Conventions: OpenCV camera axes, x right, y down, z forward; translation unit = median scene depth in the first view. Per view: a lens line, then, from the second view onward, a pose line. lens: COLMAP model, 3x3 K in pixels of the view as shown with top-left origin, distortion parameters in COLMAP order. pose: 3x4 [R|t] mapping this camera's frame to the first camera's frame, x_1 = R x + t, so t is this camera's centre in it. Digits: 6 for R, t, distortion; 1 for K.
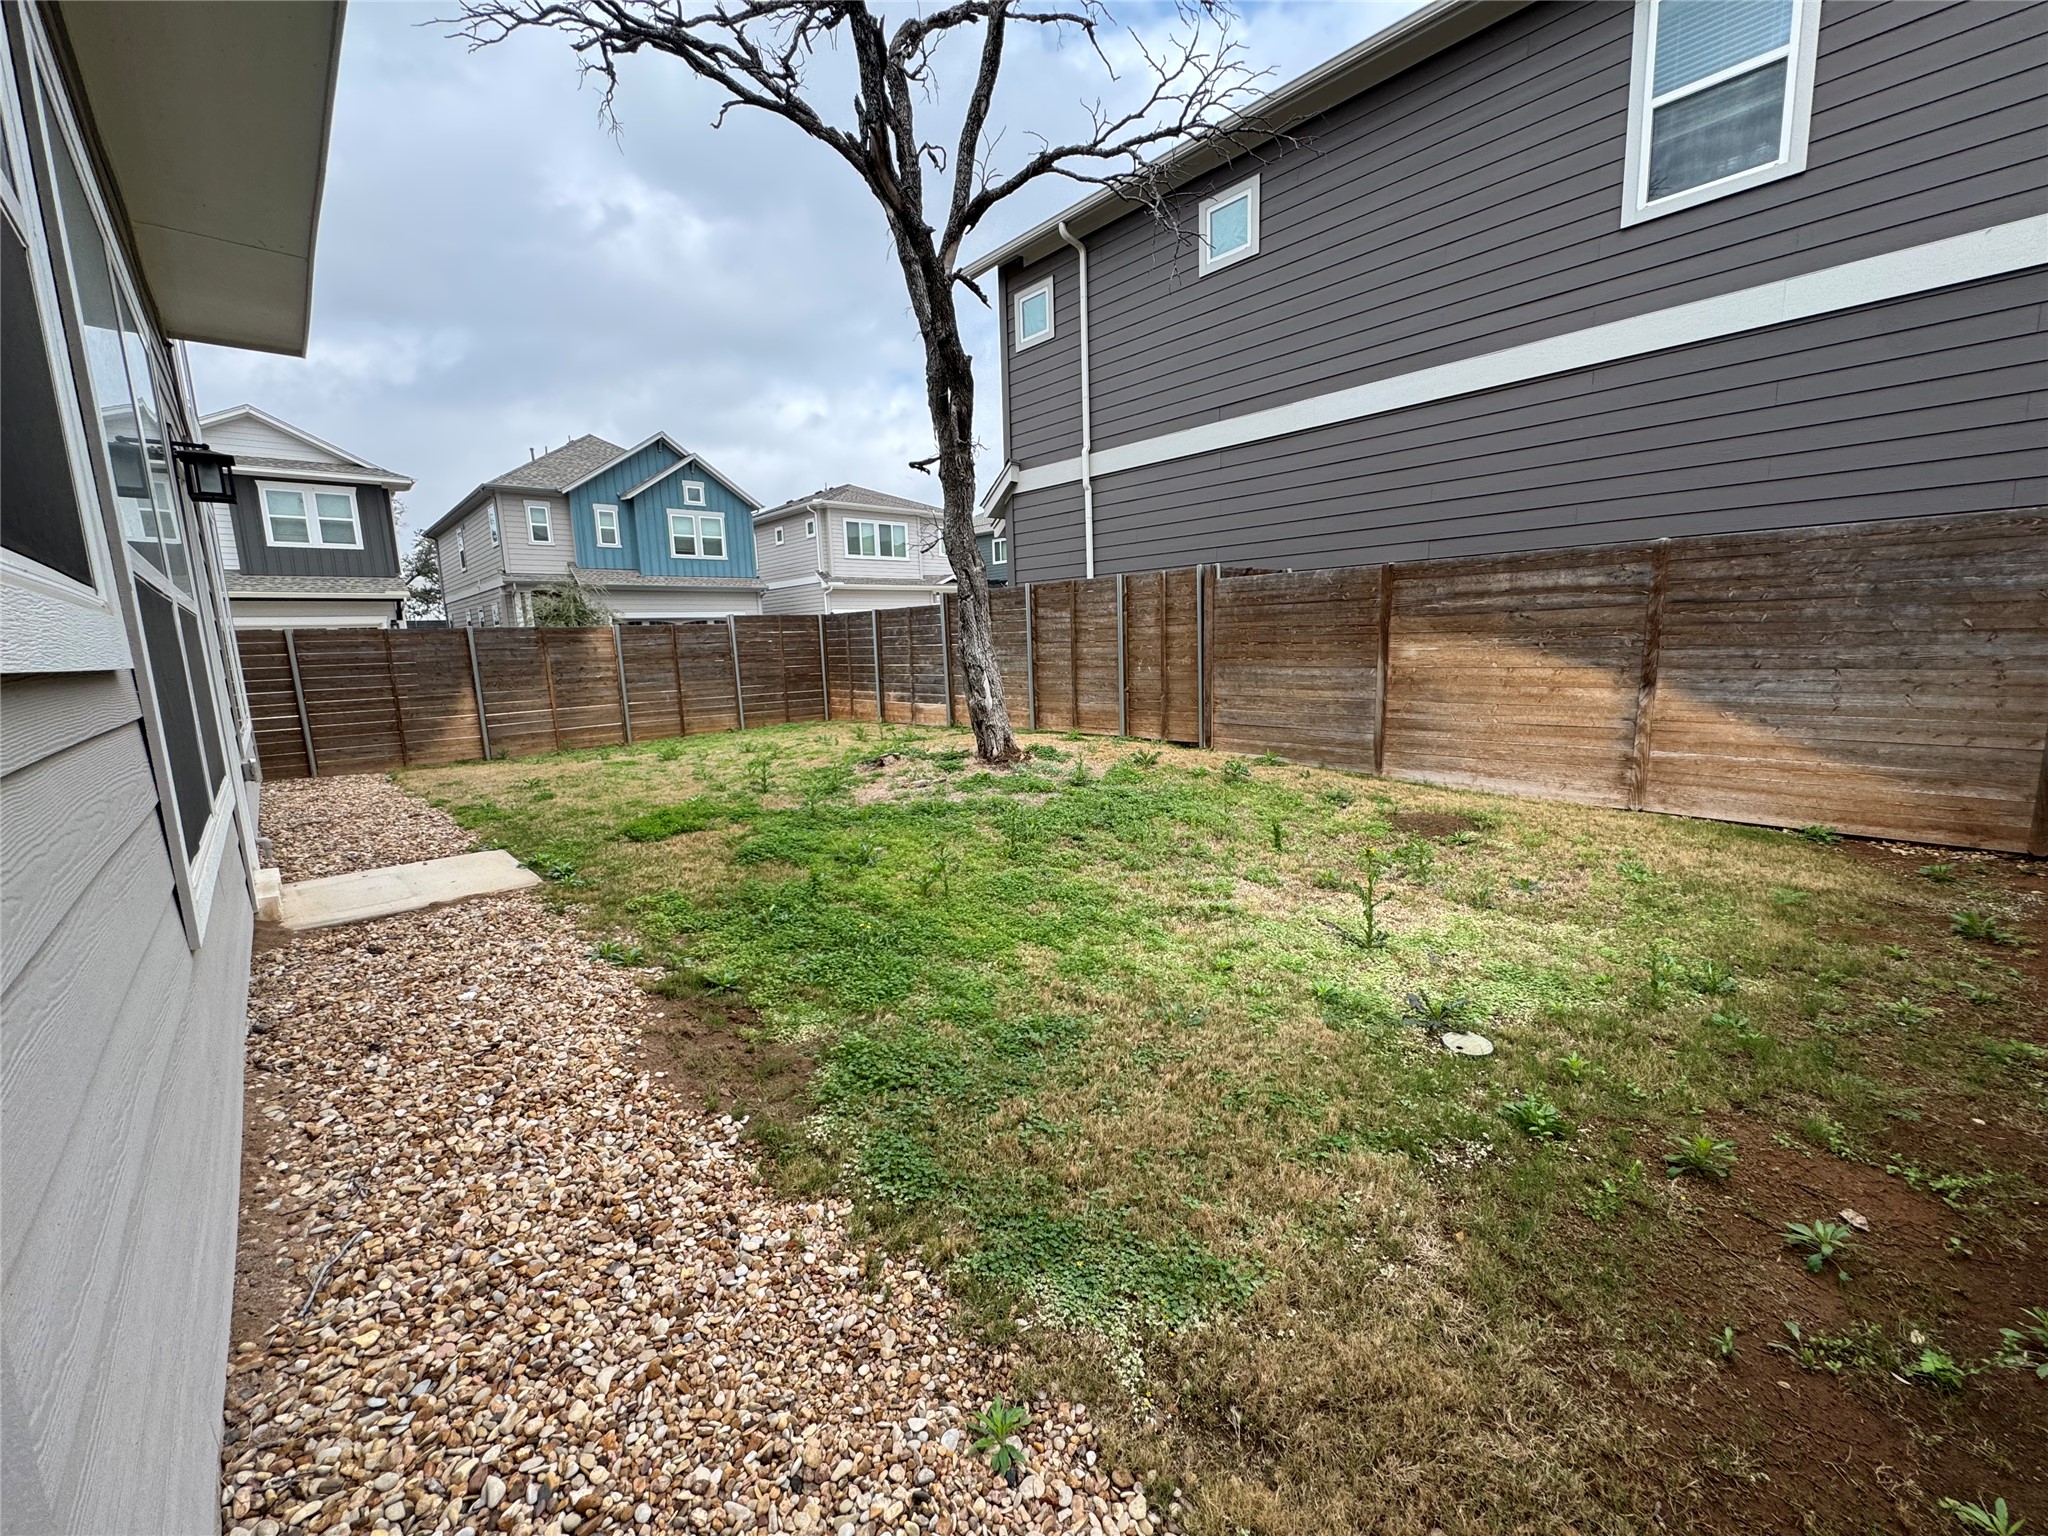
lens RADIAL K [[820.2, 0, 1023.8], [0, 820.2, 765.5], [0, 0, 1]] dist [-0.000365, 0.000361]
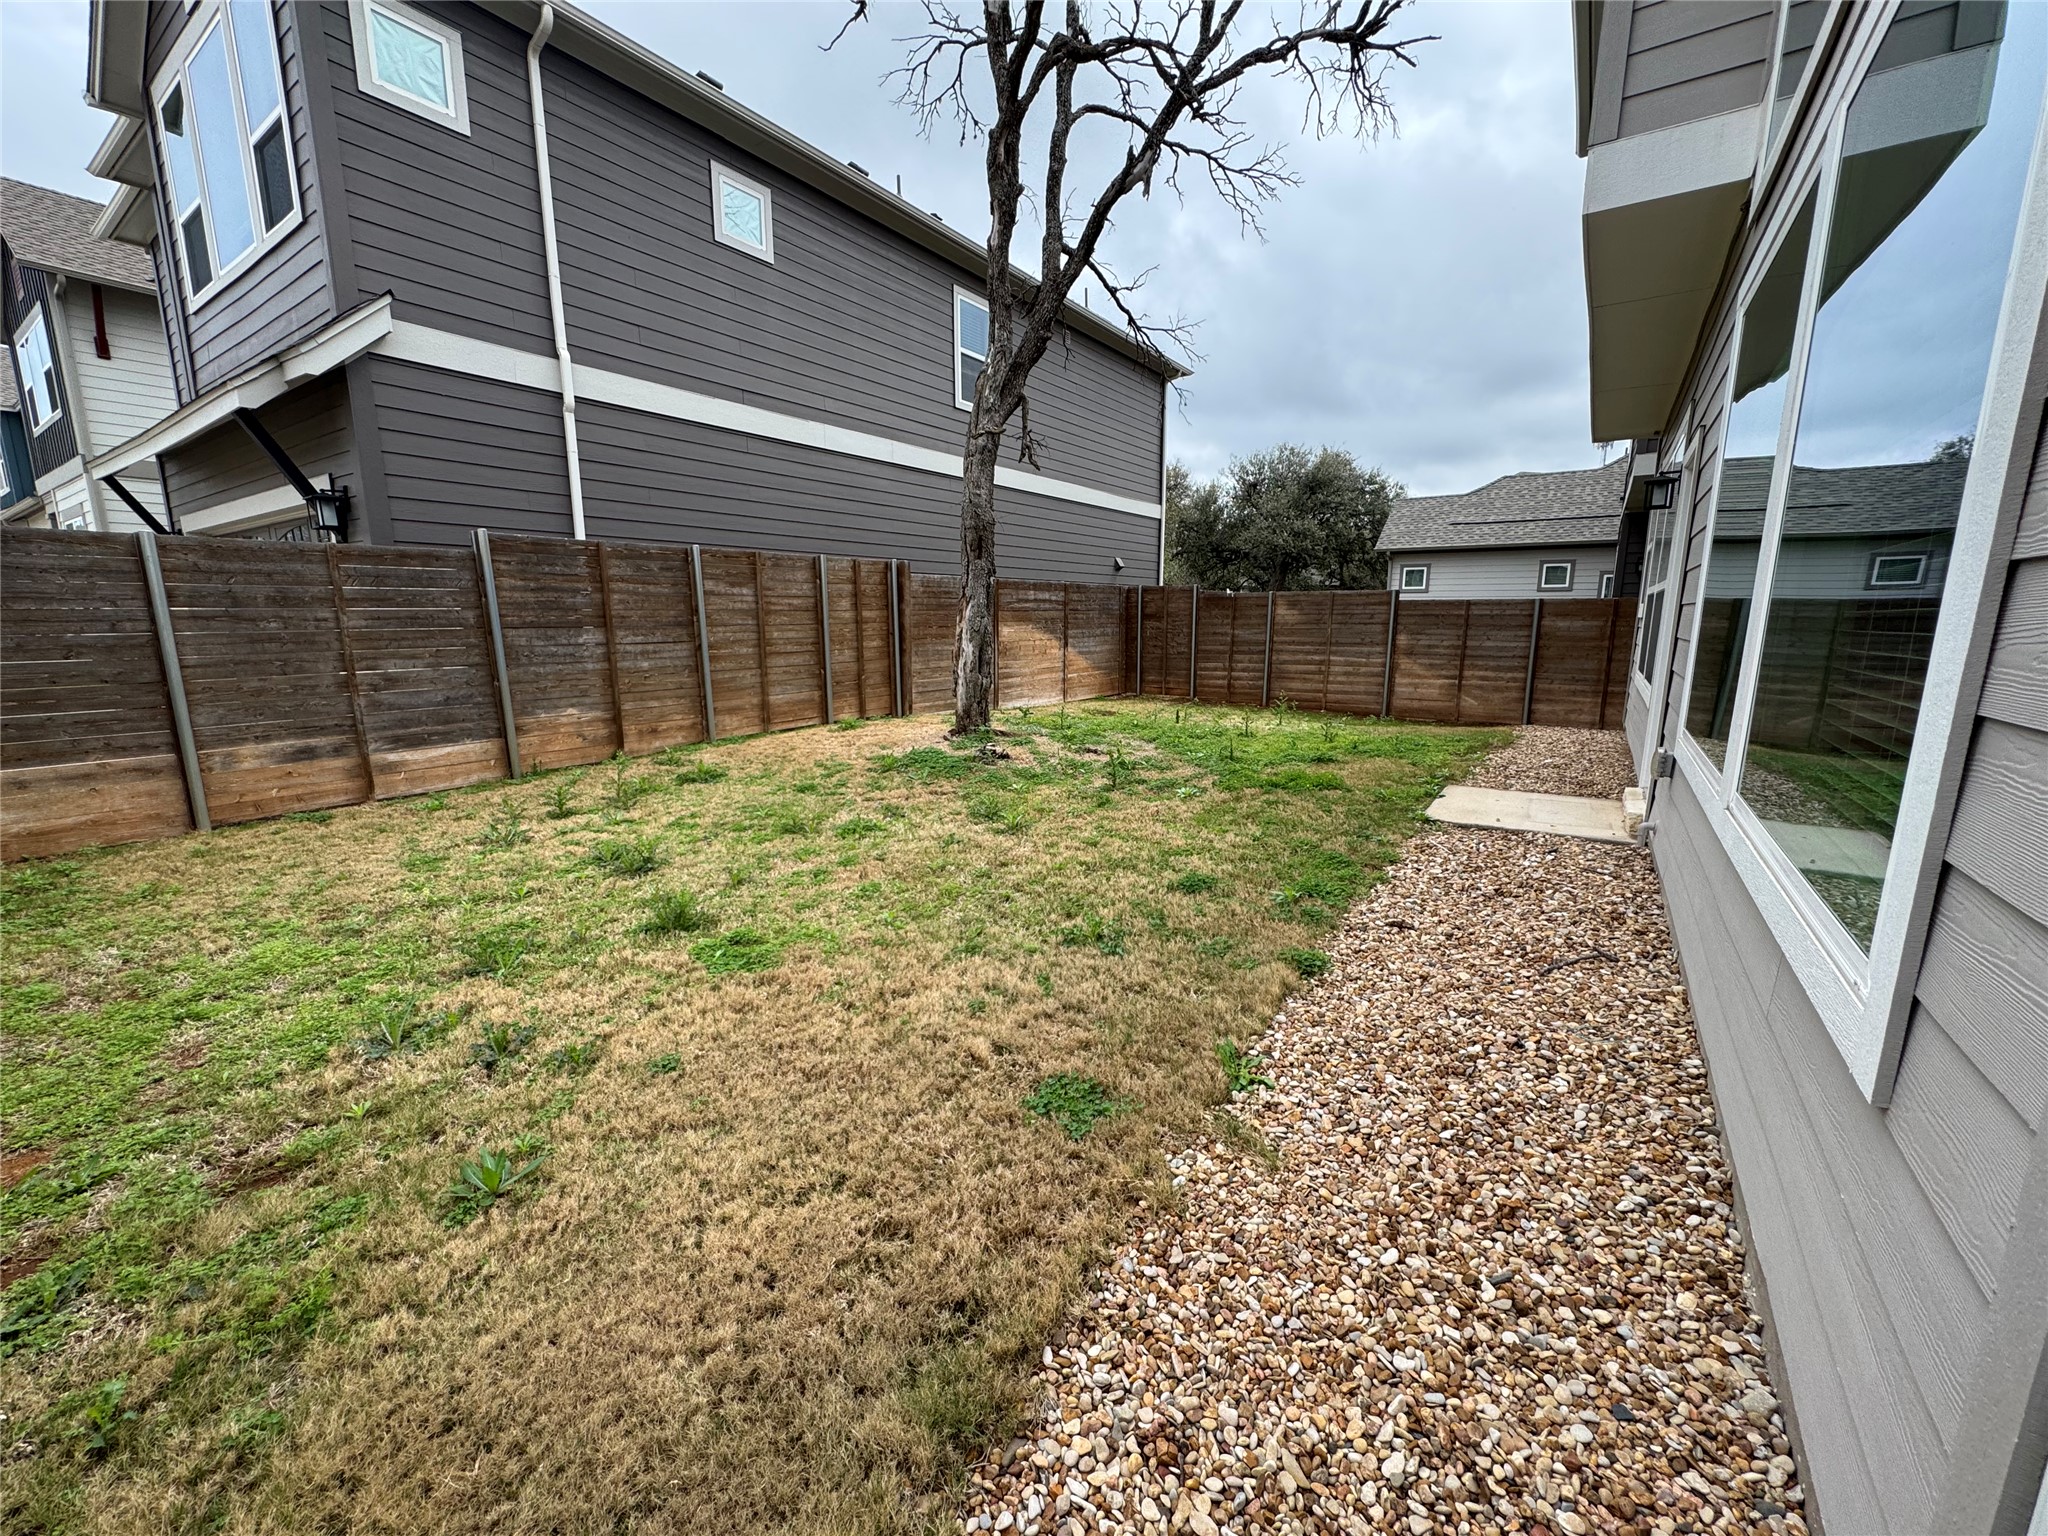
lens RADIAL K [[820.2, 0, 1023.8], [0, 820.2, 765.5], [0, 0, 1]] dist [-0.000365, 0.000361]
pose [[-0.223128, -0.145833, 0.963819, -0.917328], [0.159254, 0.970008, 0.183638, -0.133936], [-0.961692, 0.194467, -0.193211, 1.020578]]
